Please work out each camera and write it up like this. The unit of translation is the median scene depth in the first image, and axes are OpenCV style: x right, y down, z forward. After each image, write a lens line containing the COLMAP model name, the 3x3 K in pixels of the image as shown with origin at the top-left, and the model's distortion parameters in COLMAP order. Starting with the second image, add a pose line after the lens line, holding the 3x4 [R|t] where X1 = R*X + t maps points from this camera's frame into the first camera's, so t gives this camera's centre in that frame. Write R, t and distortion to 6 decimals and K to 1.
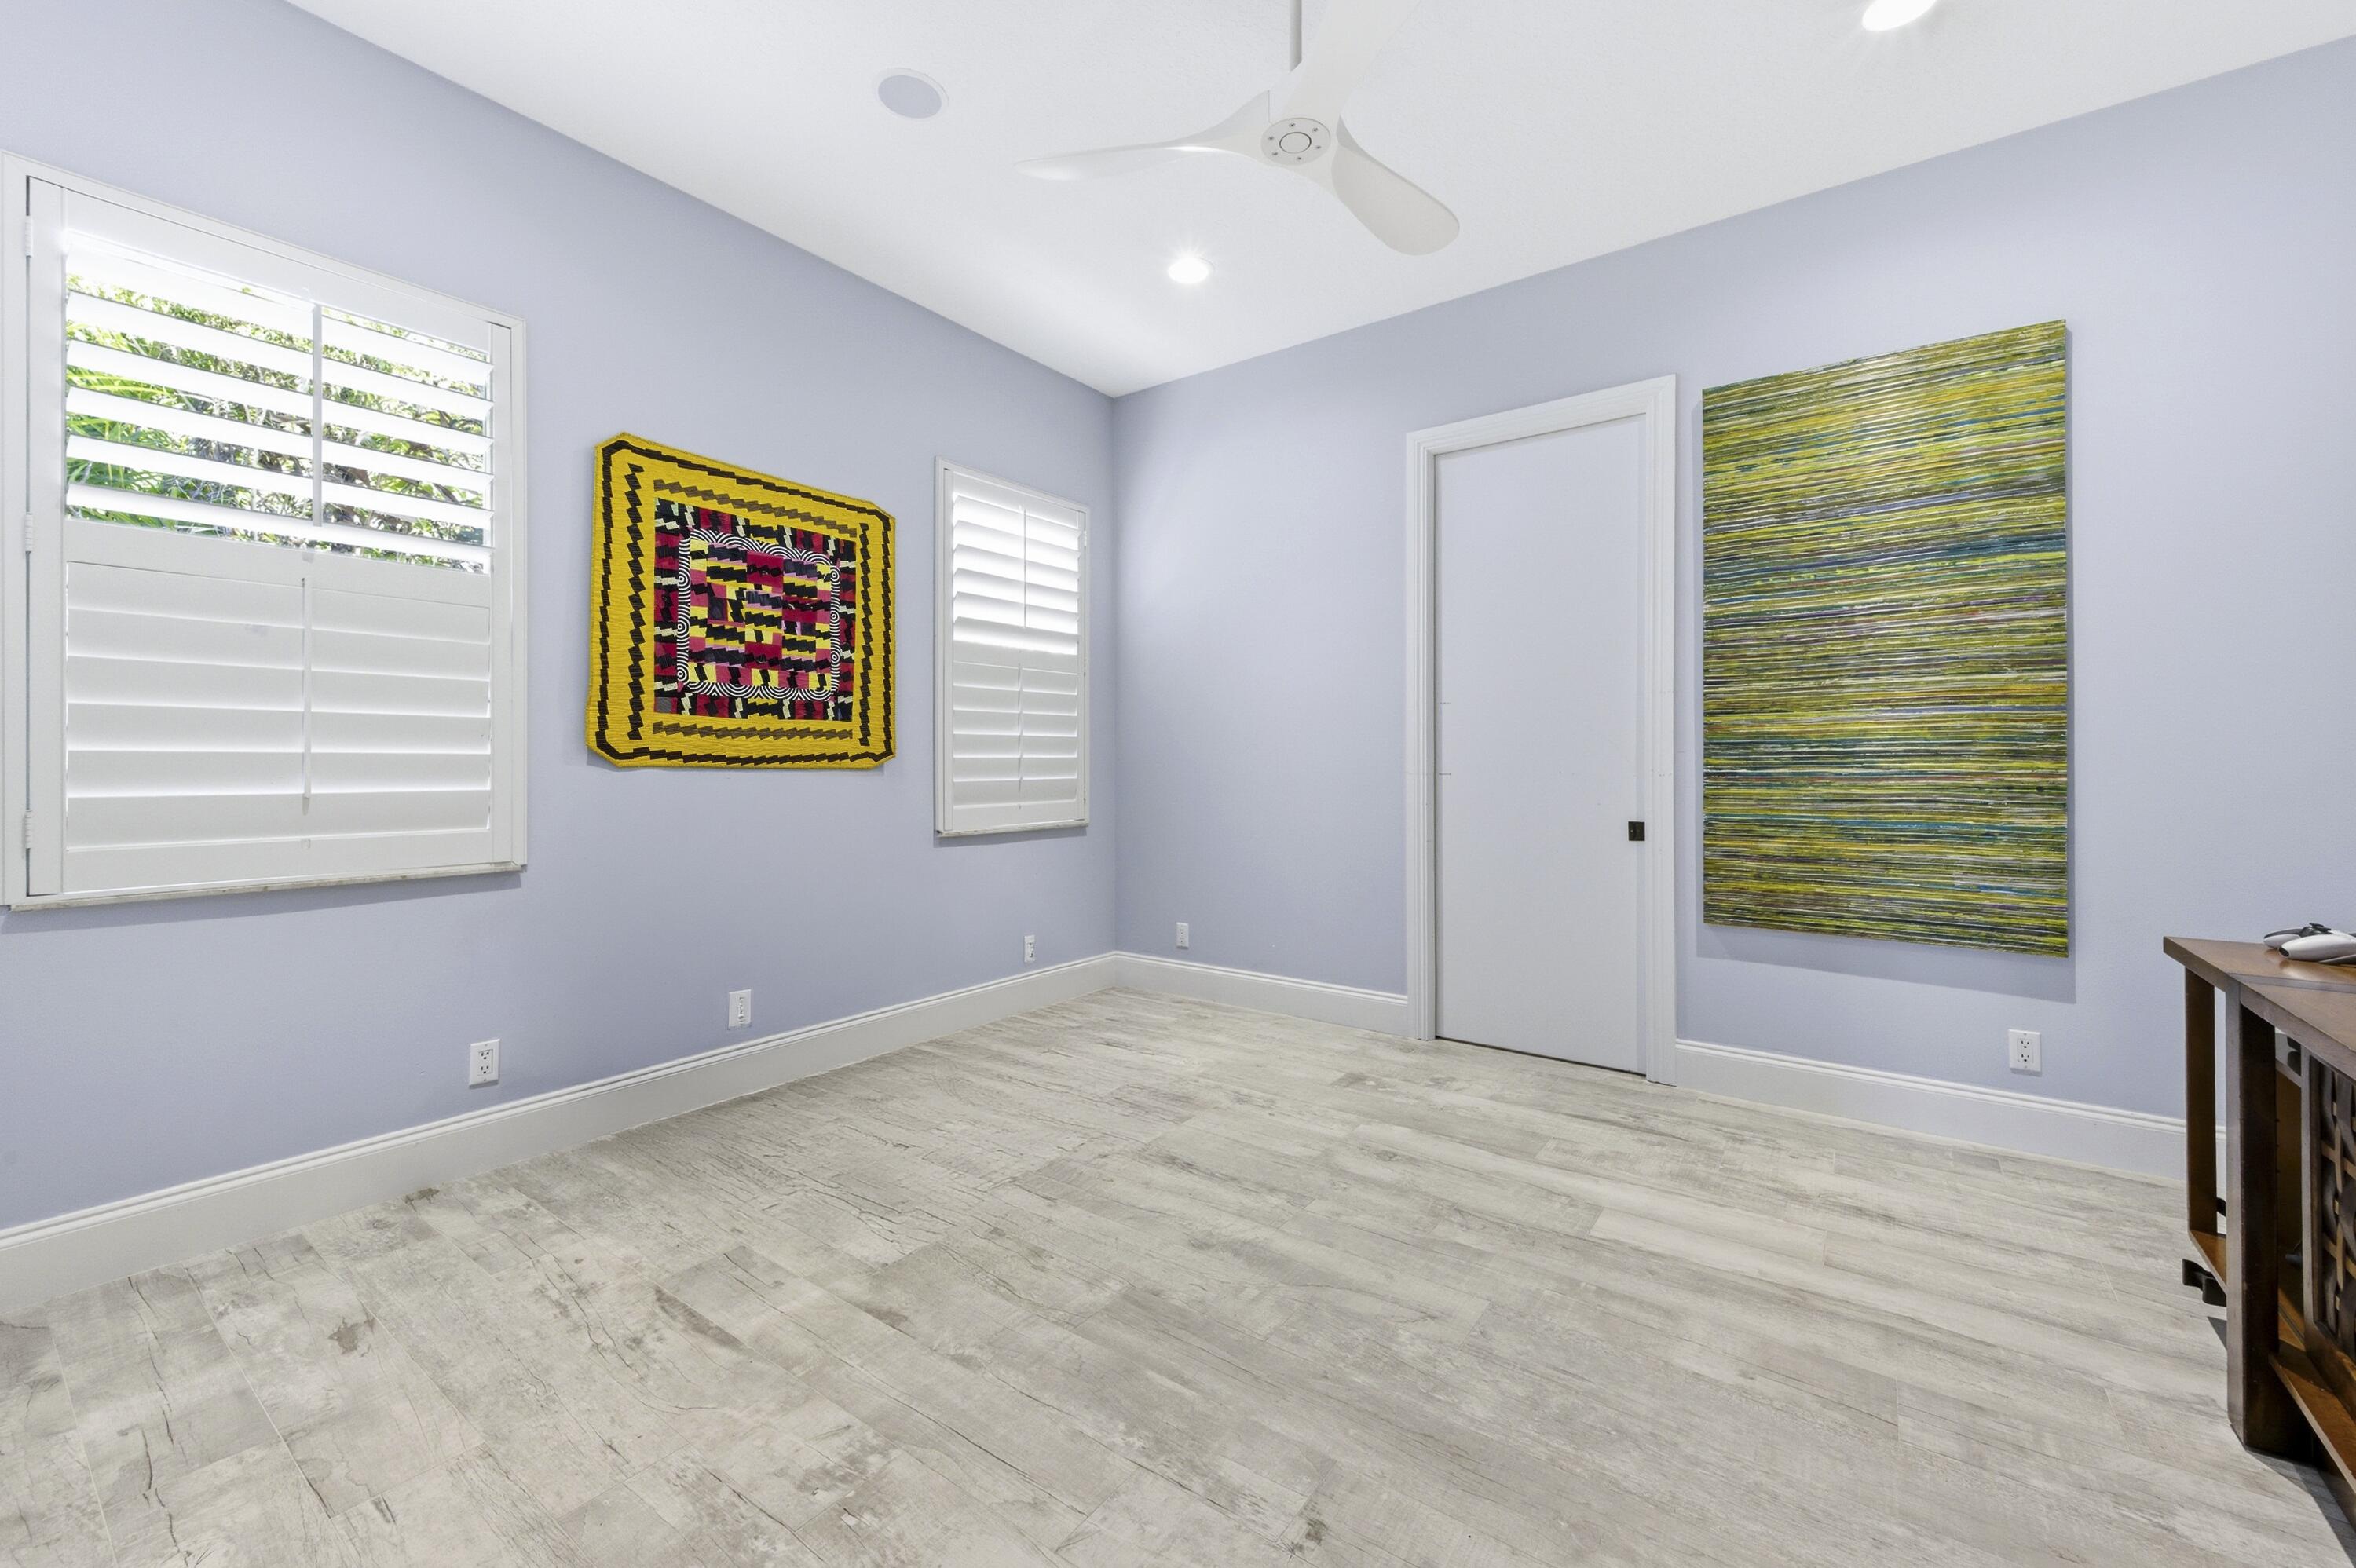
lens RADIAL K [[937.9, 0, 1182.5], [0, 937.9, 776.2], [0, 0, 1]] dist [0.002316, -0.000098]
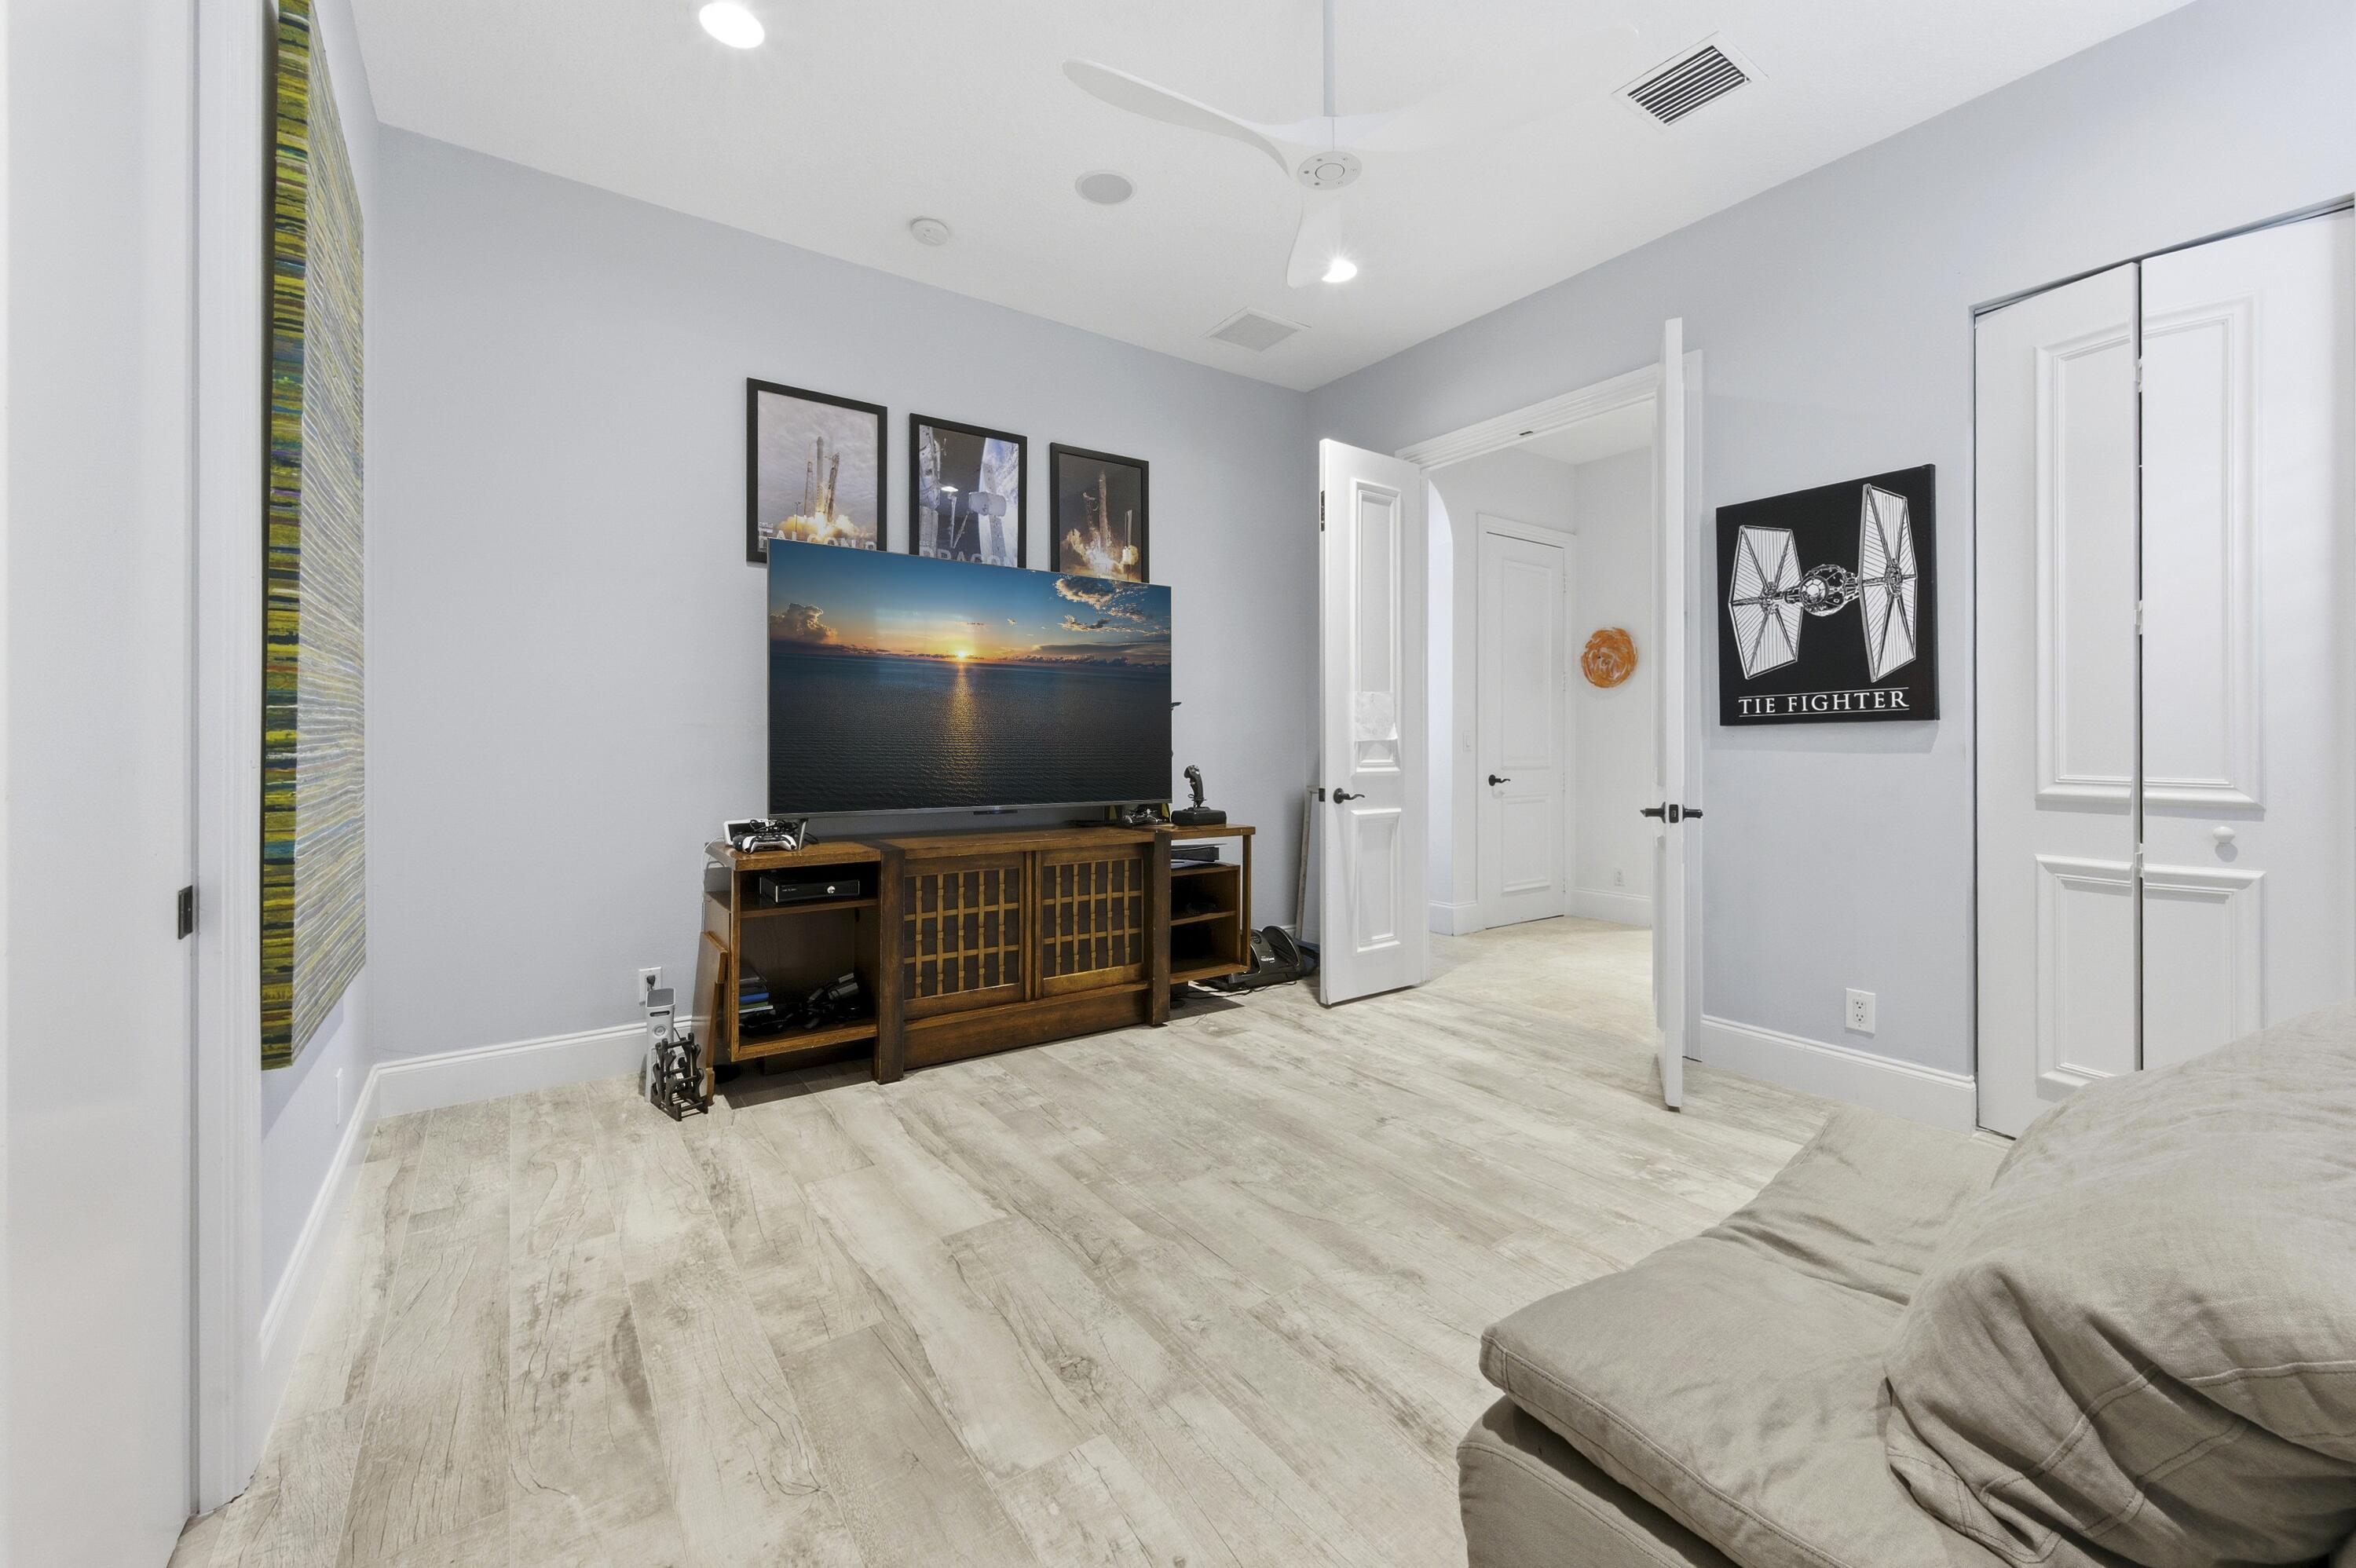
lens RADIAL K [[937.9, 0, 1182.5], [0, 937.9, 776.2], [0, 0, 1]] dist [0.002316, -0.000098]
pose [[-0.948244, -0.013204, 0.317267, -0.051759], [0.003167, 0.998692, 0.051027, -0.027864], [-0.317526, 0.049391, -0.946962, 1.888350]]
